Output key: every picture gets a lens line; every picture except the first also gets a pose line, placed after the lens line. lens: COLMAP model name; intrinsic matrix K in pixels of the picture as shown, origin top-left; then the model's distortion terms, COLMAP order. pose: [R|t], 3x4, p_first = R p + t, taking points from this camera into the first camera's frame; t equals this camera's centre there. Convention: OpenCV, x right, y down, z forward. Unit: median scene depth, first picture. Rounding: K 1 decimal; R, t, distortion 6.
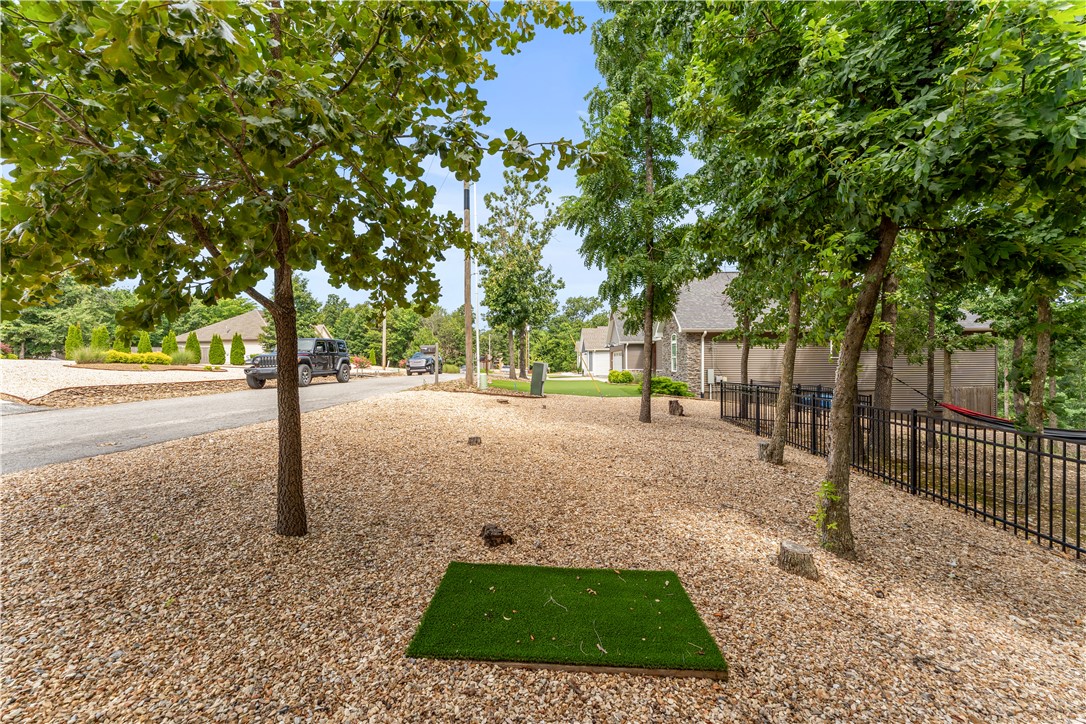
lens RADIAL K [[434.2, 0, 541.1], [0, 434.2, 362.6], [0, 0, 1]] dist [0.000843, 0.000184]
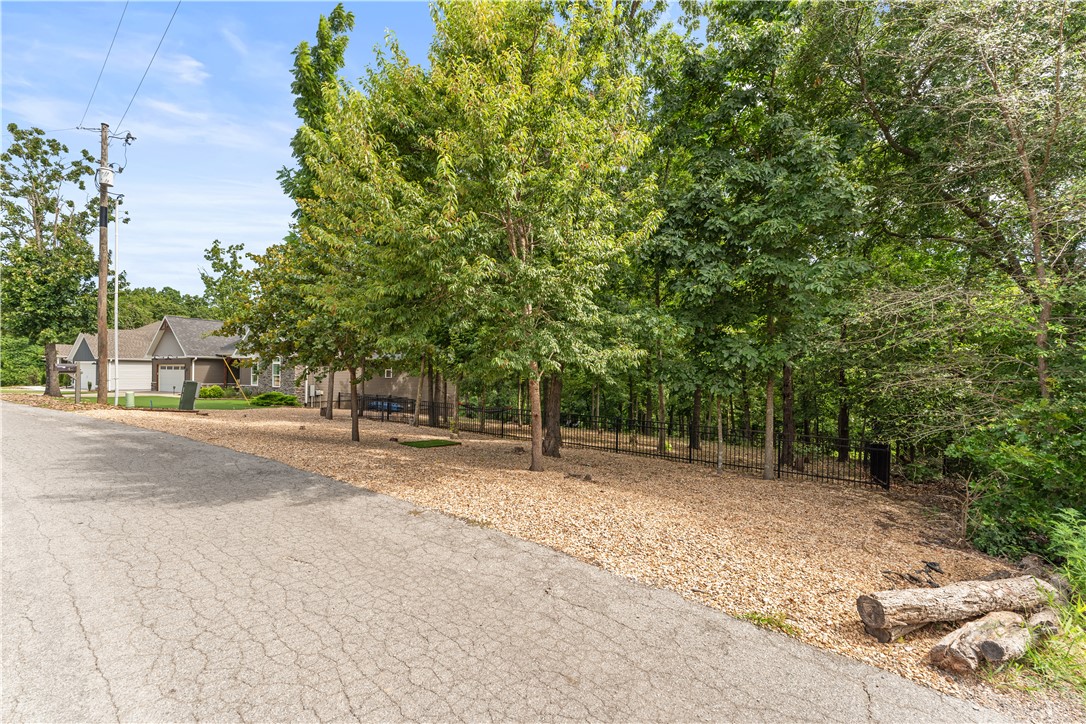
lens RADIAL K [[434.2, 0, 537.1], [0, 434.2, 375.8], [0, 0, 1]] dist [0.000843, 0.000184]
pose [[0.521578, 0.012489, 0.853112, -0.391475], [-0.016555, 0.999853, -0.004515, -0.019387], [-0.853043, -0.011769, 0.521708, -0.292556]]
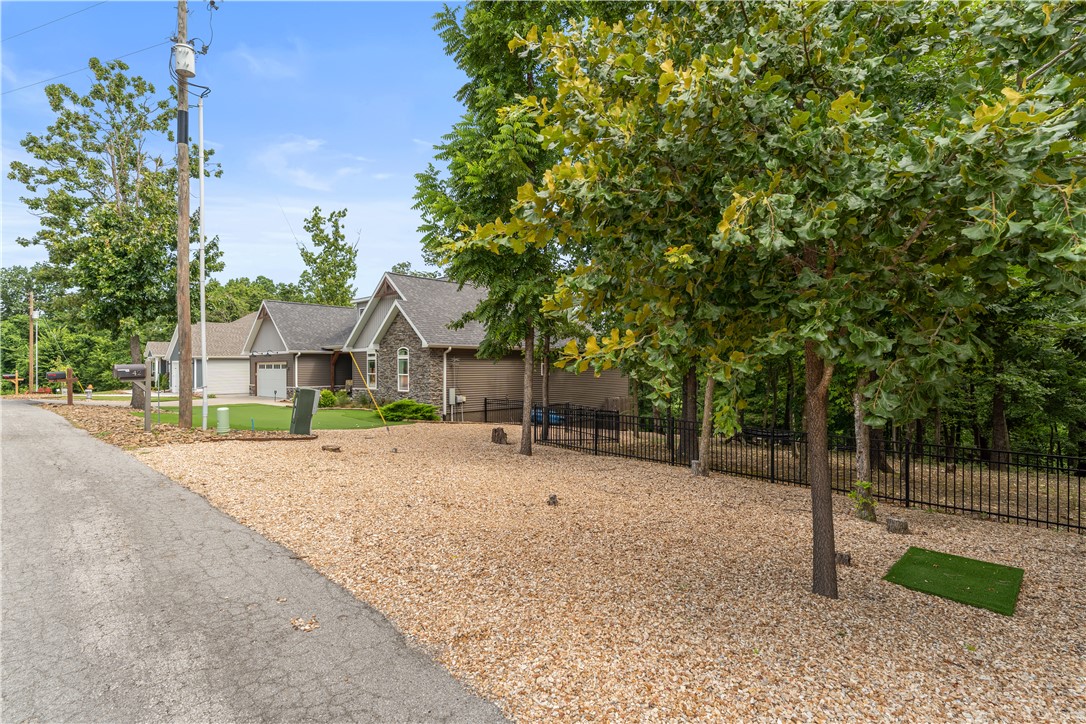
lens RADIAL K [[528.4, 0, 548.6], [0, 528.4, 365.3], [0, 0, 1]] dist [0.000340, -0.001017]
pose [[0.687084, 0.006652, 0.726548, -0.280125], [-0.000029, 0.999958, -0.009128, -0.023737], [-0.726578, 0.006250, 0.687056, 0.084948]]
